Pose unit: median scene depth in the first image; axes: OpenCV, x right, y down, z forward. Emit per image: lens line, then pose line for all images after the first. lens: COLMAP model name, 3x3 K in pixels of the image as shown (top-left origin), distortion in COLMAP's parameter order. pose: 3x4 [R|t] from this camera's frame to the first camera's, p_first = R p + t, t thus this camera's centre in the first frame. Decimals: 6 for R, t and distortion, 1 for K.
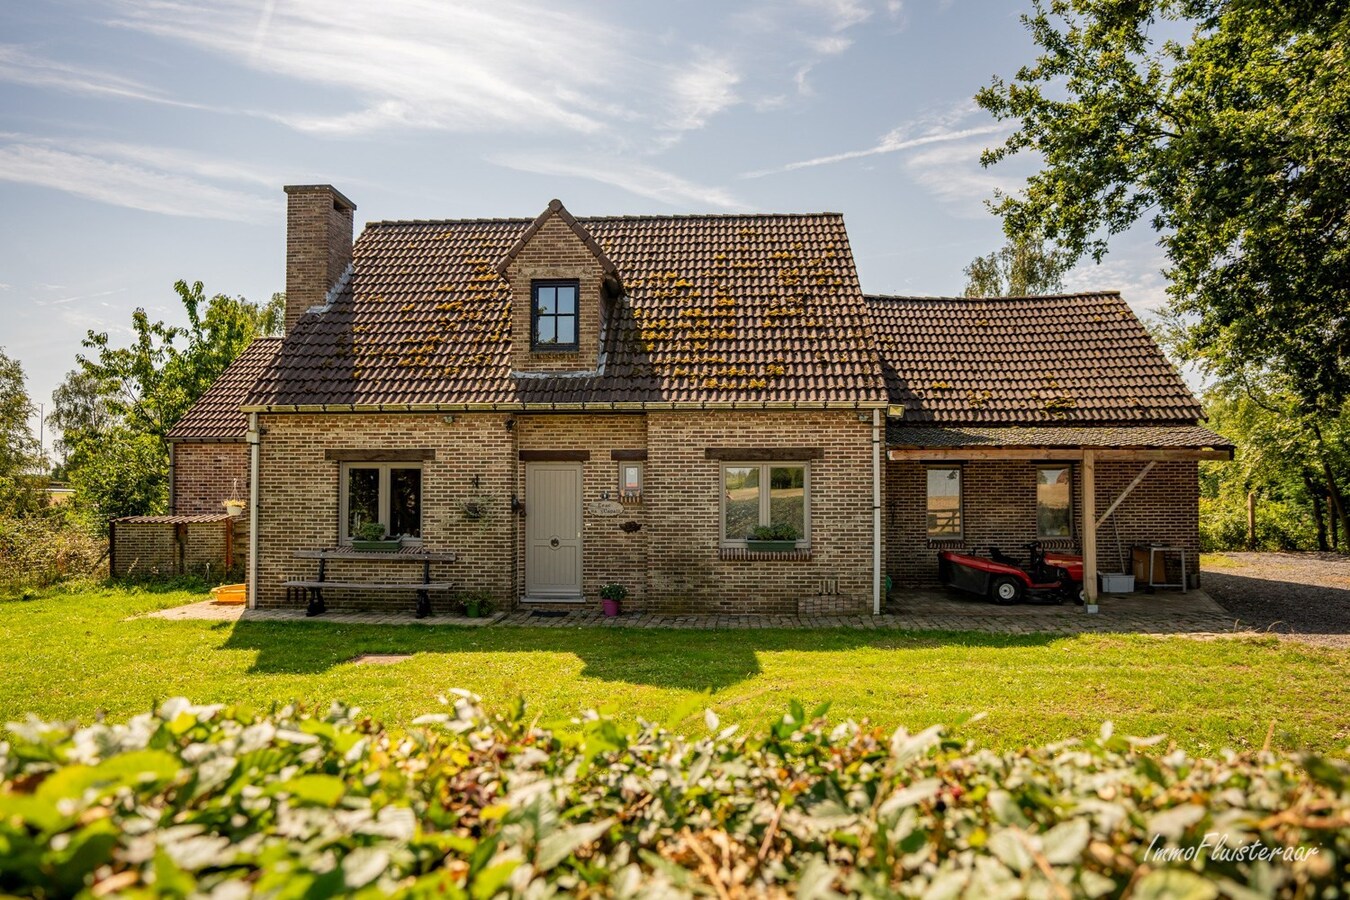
lens RADIAL K [[982.4, 0, 675.6], [0, 982.4, 470.9], [0, 0, 1]] dist [-0.007017, 0.000308]
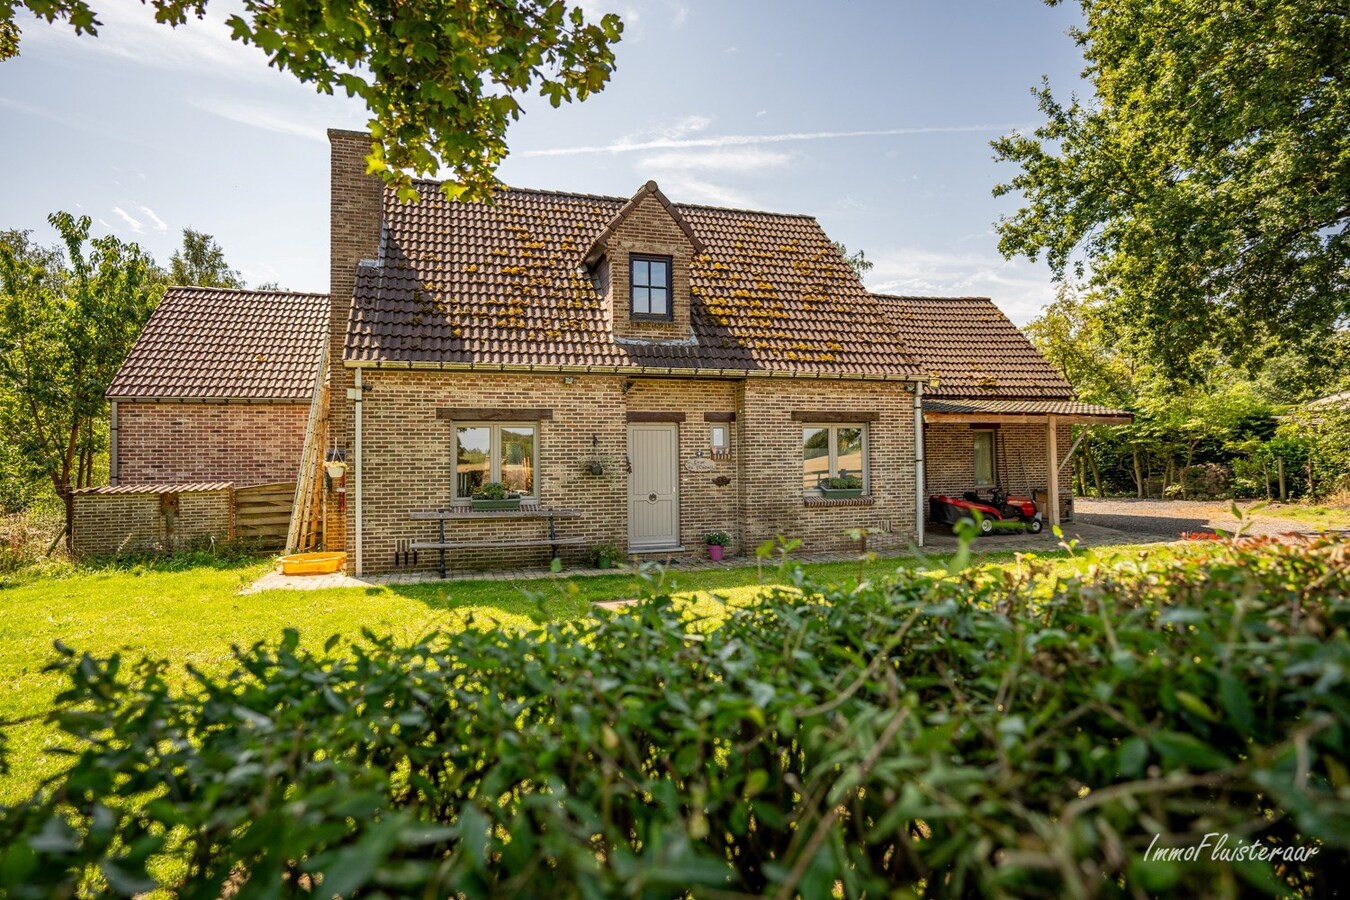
lens RADIAL K [[985.6, 0, 675.0], [0, 985.6, 450.0], [0, 0, 1]] dist [-0.003652, -0.000480]
pose [[0.899223, -0.002701, 0.437483, -0.577689], [0.006605, 0.999951, -0.007403, 0.029117], [-0.437442, 0.009546, 0.899196, 0.012983]]
